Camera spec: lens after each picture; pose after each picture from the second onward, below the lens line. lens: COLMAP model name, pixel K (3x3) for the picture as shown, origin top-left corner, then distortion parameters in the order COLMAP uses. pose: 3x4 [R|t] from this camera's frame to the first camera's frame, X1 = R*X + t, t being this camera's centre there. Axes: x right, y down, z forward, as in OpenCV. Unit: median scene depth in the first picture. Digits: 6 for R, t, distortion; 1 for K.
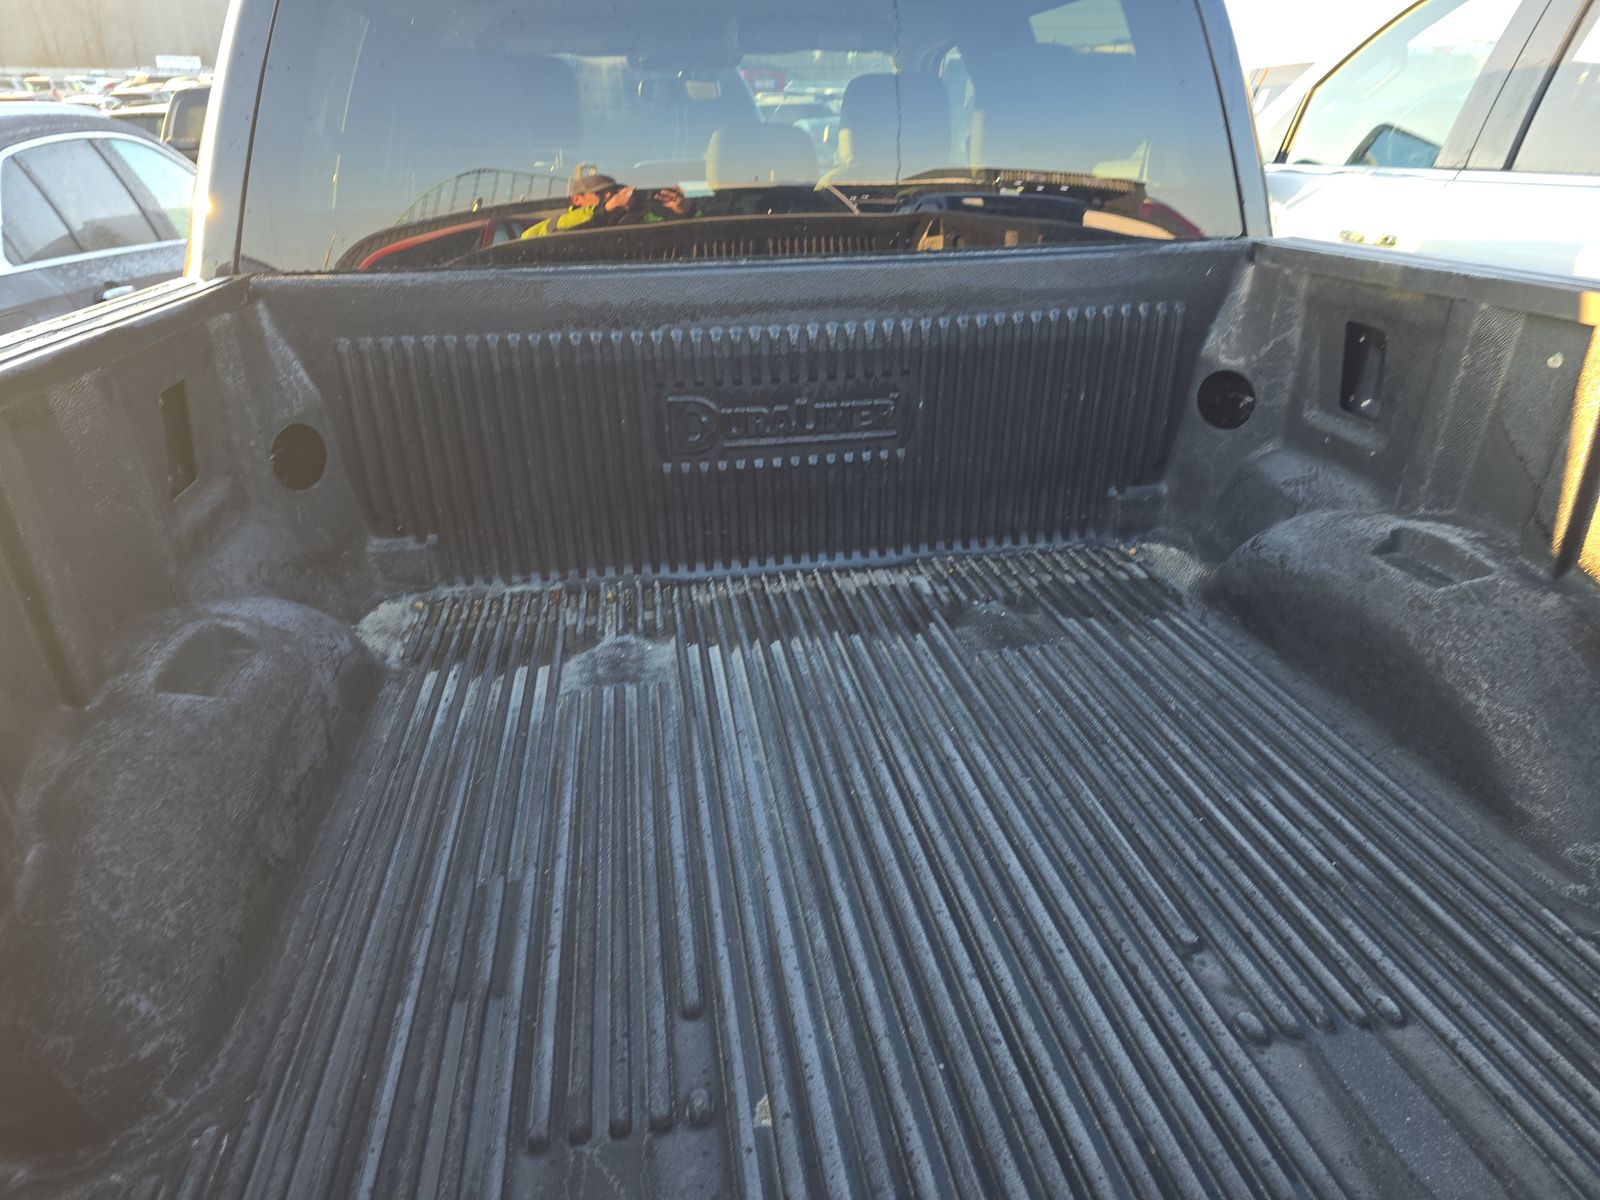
lens RADIAL K [[996.9, 0, 857.5], [0, 996.9, 601.8], [0, 0, 1]] dist [0.056944, -0.037215]
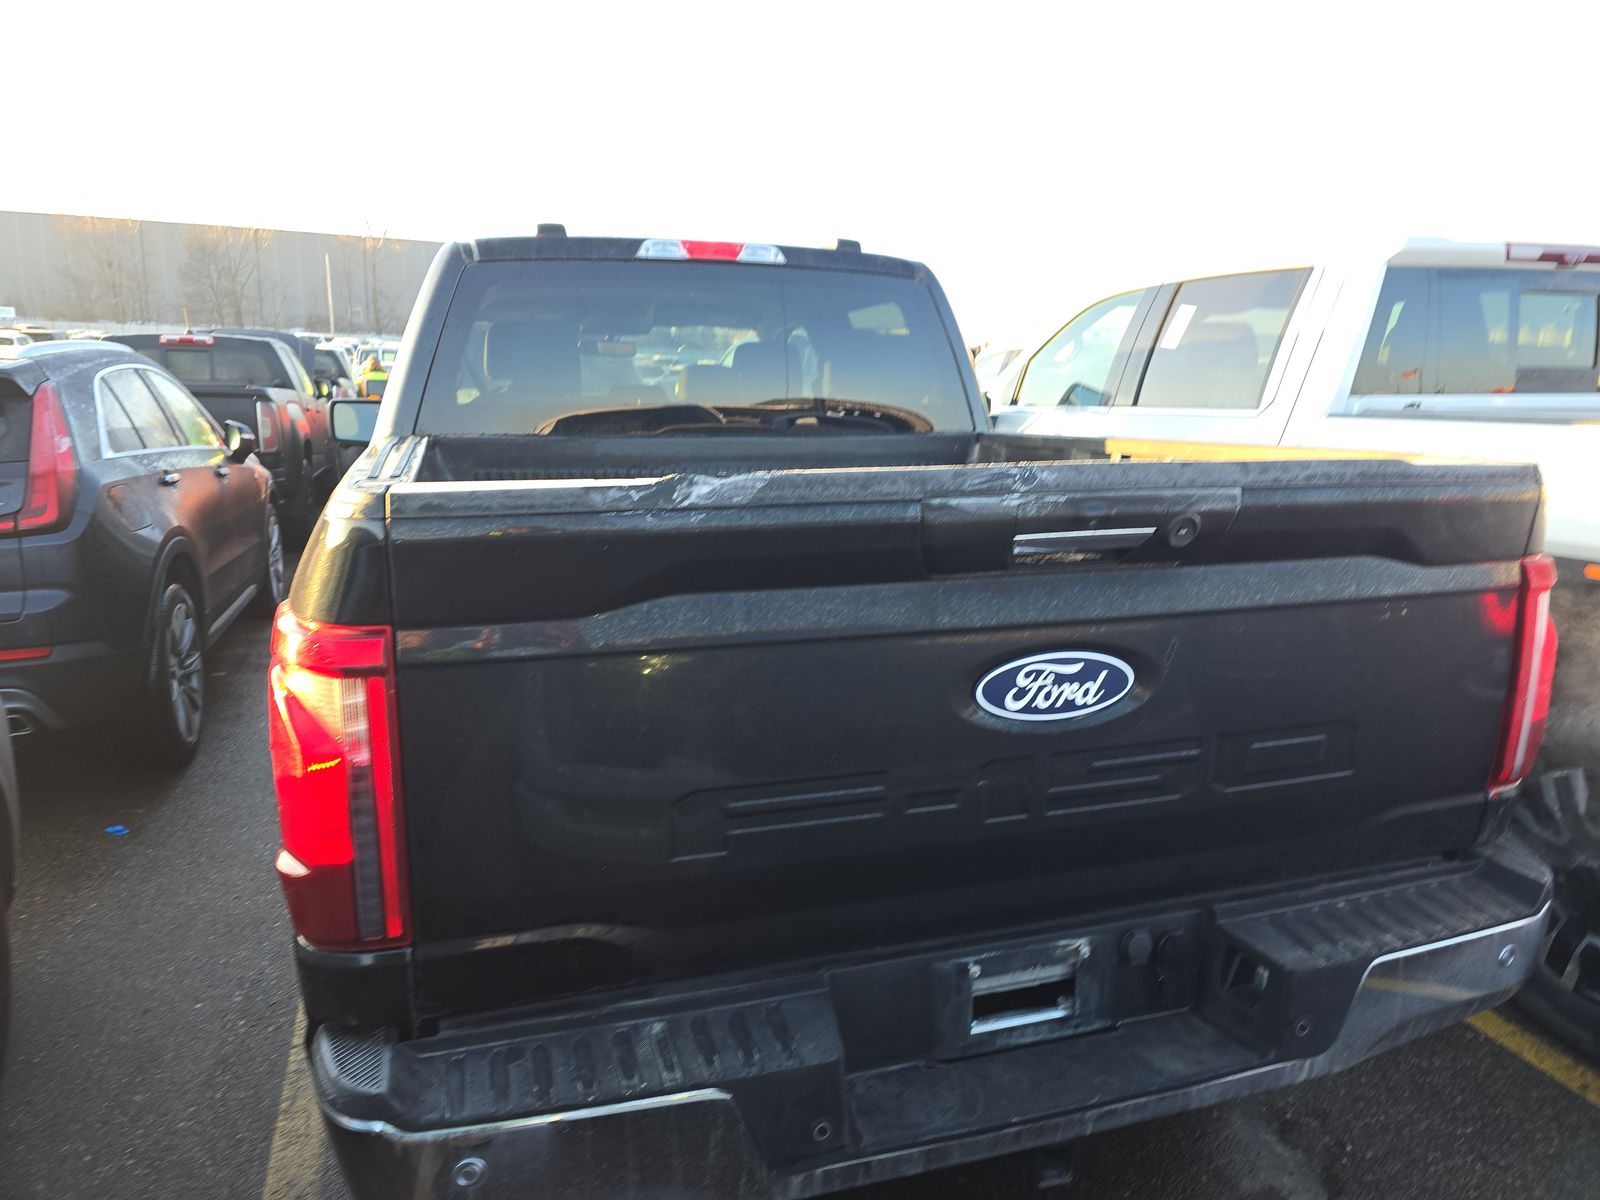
lens RADIAL K [[1078.2, 0, 800.0], [0, 1078.2, 600.0], [0, 0, 1]] dist [0.066724, -0.069613]
pose [[0.989870, -0.005515, 0.141870, -0.146763], [0.039345, 0.970765, -0.236787, 0.274438], [-0.136416, 0.239970, 0.961148, -0.540336]]
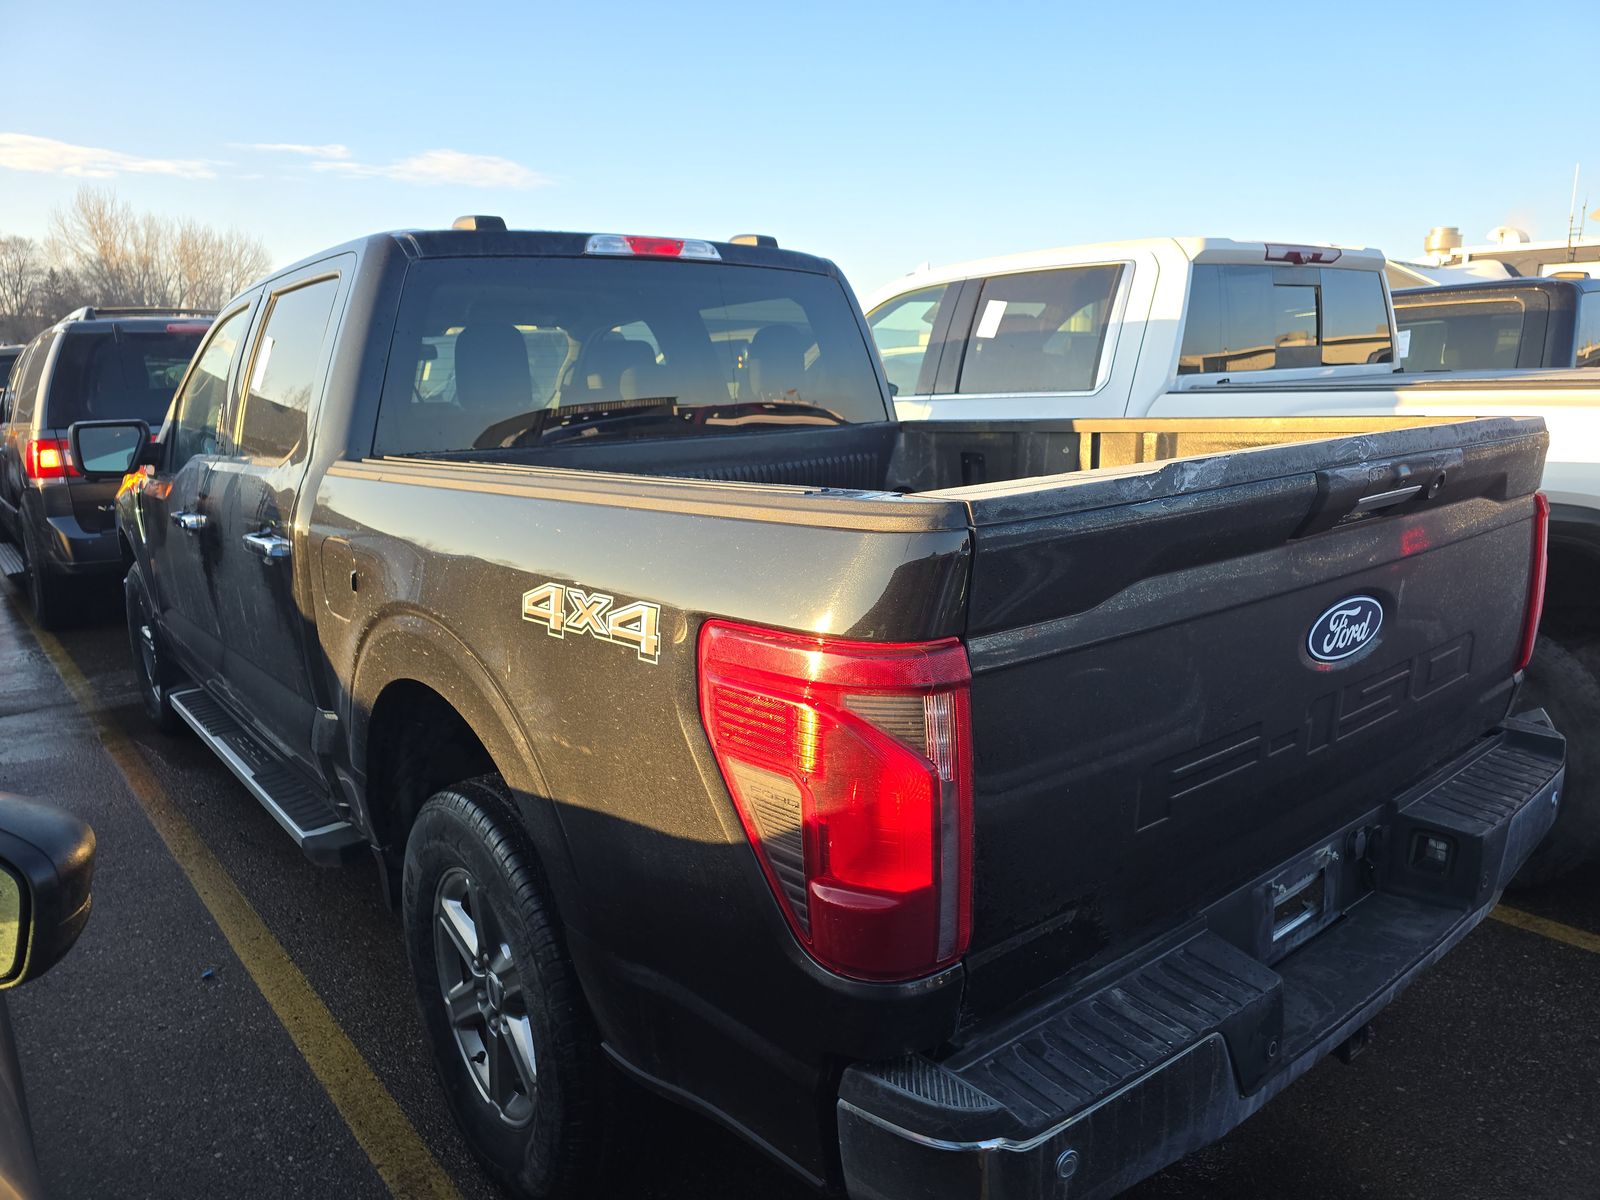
lens RADIAL K [[1078.2, 0, 800.0], [0, 1078.2, 600.0], [0, 0, 1]] dist [0.066724, -0.069613]
pose [[0.869701, -0.109867, 0.481195, -0.565842], [0.223116, 0.957130, -0.184721, 0.217045], [-0.440272, 0.268014, 0.856930, -0.418333]]
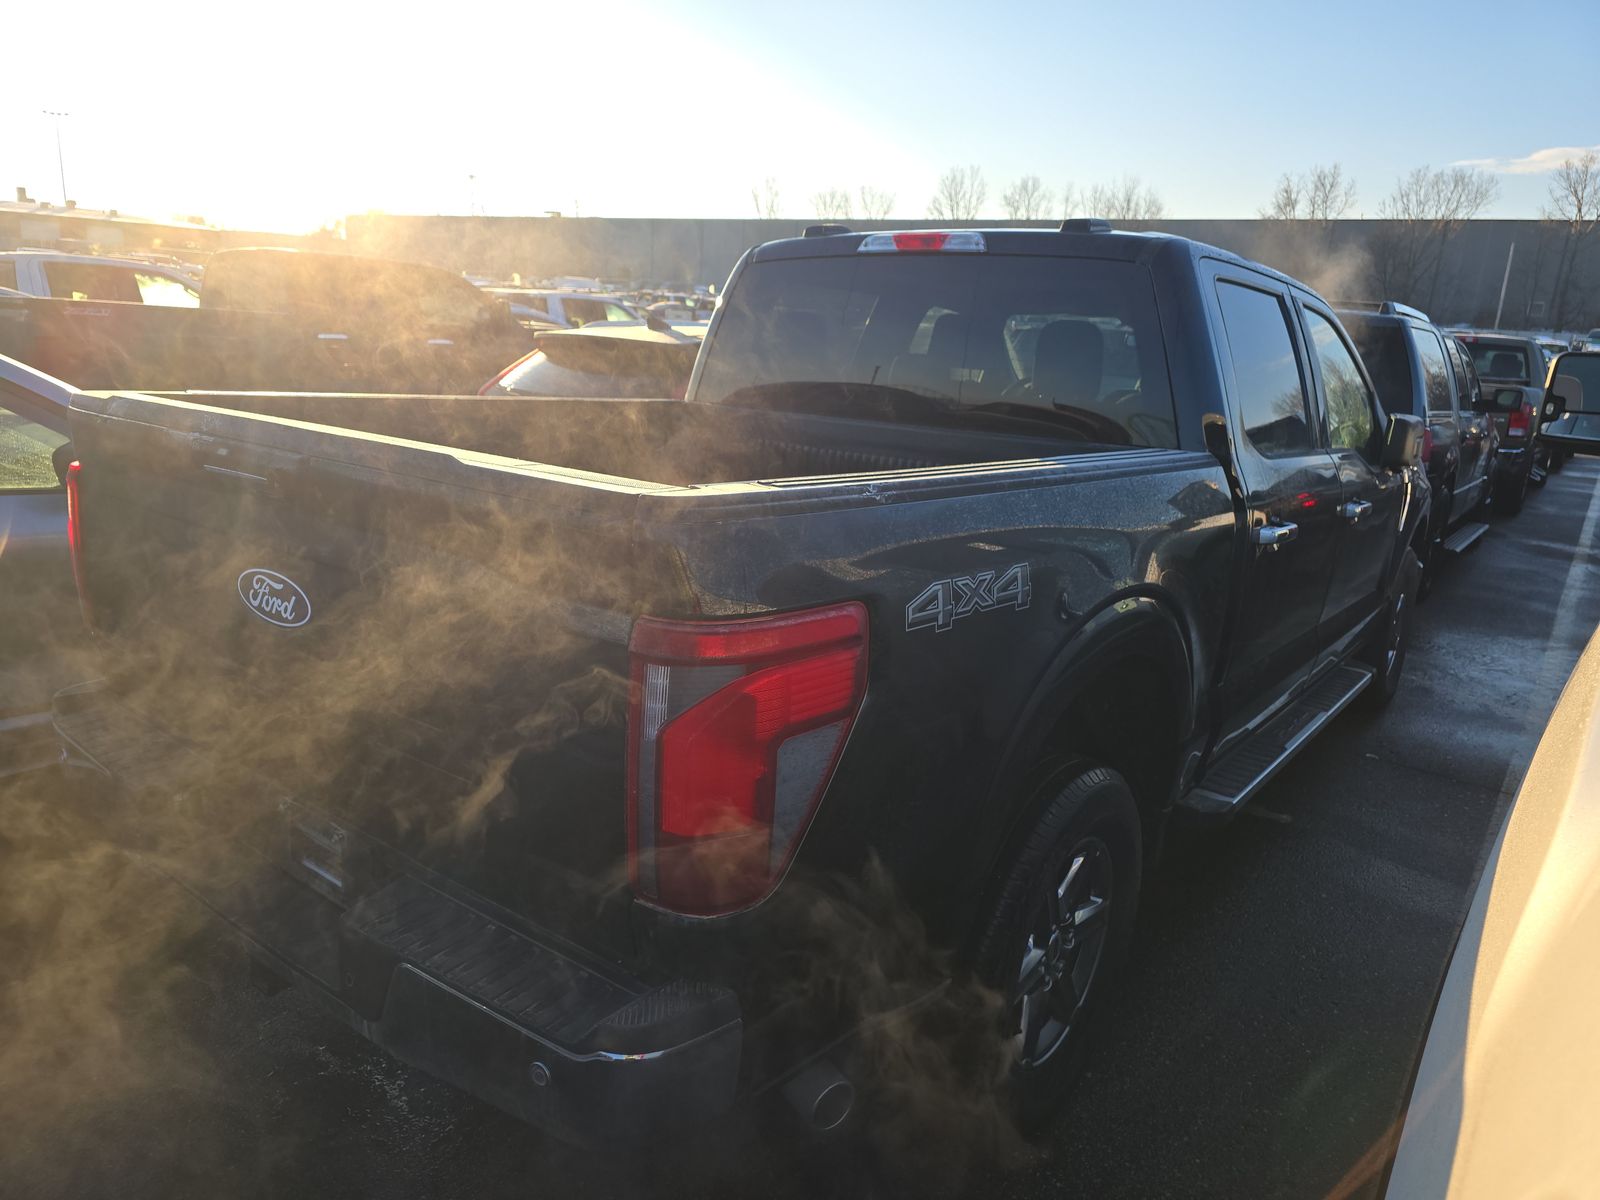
lens RADIAL K [[1078.2, 0, 800.0], [0, 1078.2, 600.0], [0, 0, 1]] dist [0.066724, -0.069613]
pose [[0.667293, 0.221273, -0.711167, 0.878070], [-0.372660, 0.925923, -0.061577, 0.093468], [0.644860, 0.306113, 0.700321, -0.260293]]
